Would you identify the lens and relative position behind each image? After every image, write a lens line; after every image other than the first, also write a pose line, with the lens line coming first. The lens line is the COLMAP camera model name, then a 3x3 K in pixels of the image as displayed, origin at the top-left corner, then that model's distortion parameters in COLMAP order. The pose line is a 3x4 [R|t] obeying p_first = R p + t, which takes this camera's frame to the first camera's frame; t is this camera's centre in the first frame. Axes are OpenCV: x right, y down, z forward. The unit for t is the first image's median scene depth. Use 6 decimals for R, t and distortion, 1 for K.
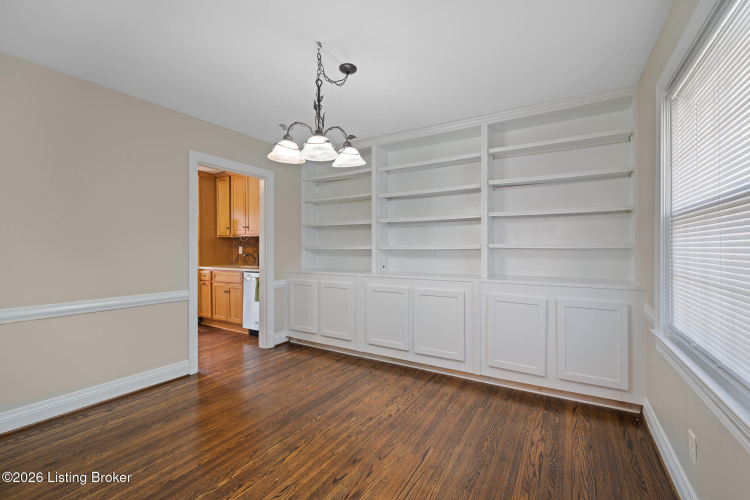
lens RADIAL K [[321.1, 0, 375.0], [0, 321.1, 250.0], [0, 0, 1]] dist [0.000274, -0.000005]
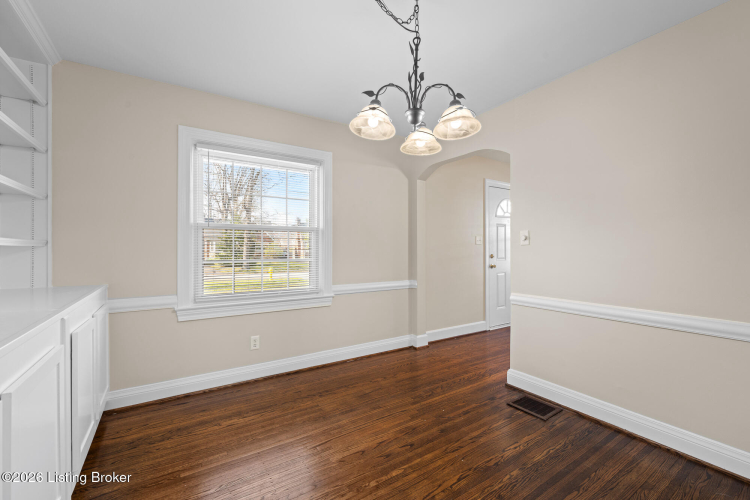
lens RADIAL K [[321.1, 0, 375.0], [0, 321.1, 250.0], [0, 0, 1]] dist [0.000274, -0.000005]
pose [[-0.898813, 0.000943, 0.438332, -0.170554], [0.003691, 0.999979, 0.005417, 0.000816], [-0.438317, 0.006487, -0.898797, 0.695397]]
